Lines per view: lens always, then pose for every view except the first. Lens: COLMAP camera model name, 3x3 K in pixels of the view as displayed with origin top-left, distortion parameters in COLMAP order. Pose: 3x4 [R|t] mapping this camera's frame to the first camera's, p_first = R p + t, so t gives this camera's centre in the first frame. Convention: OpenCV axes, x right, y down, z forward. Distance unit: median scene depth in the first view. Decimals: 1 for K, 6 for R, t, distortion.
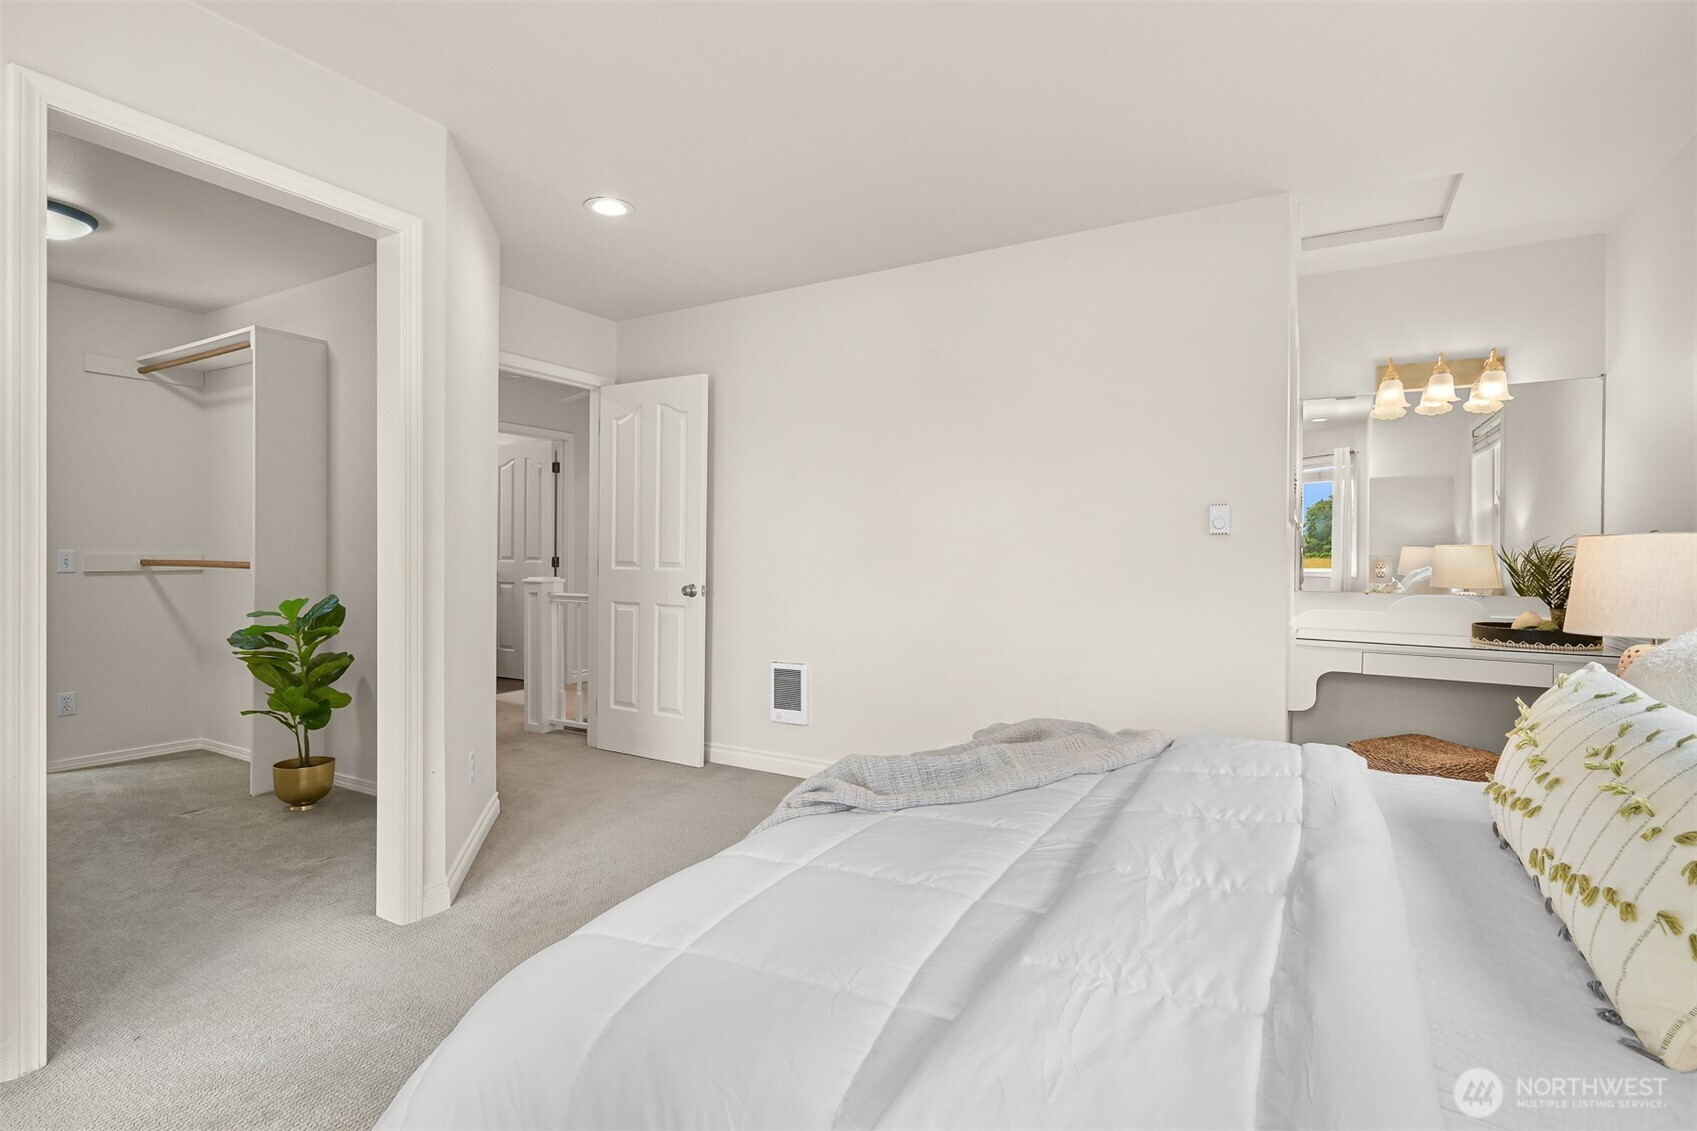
lens RADIAL K [[807.9, 0, 848.5], [0, 807.9, 565.5], [0, 0, 1]] dist [0.003043, 0.000014]
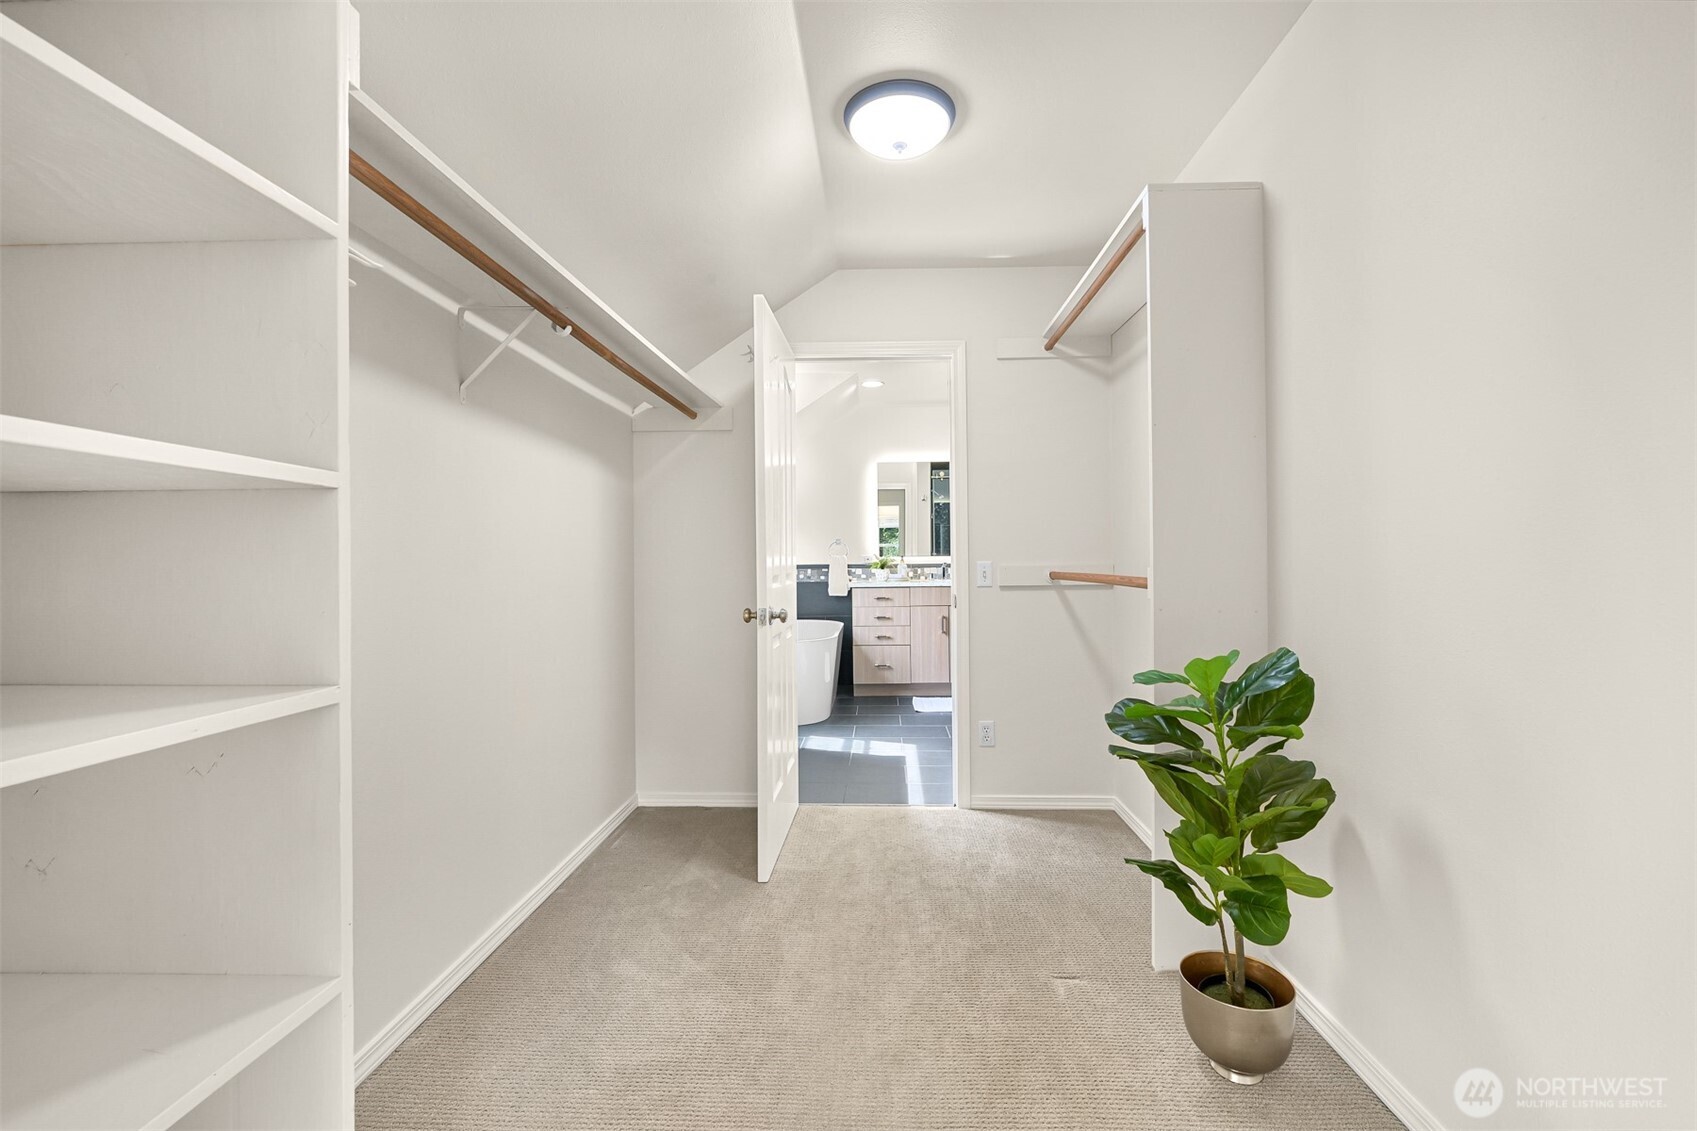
lens RADIAL K [[729.8, 0, 853.2], [0, 729.8, 556.6], [0, 0, 1]] dist [-0.002516, -0.000034]
pose [[0.478009, -0.019646, -0.878135, -0.381063], [0.003991, 0.999788, -0.020195, -0.010654], [0.878346, 0.006149, 0.477986, 0.570100]]
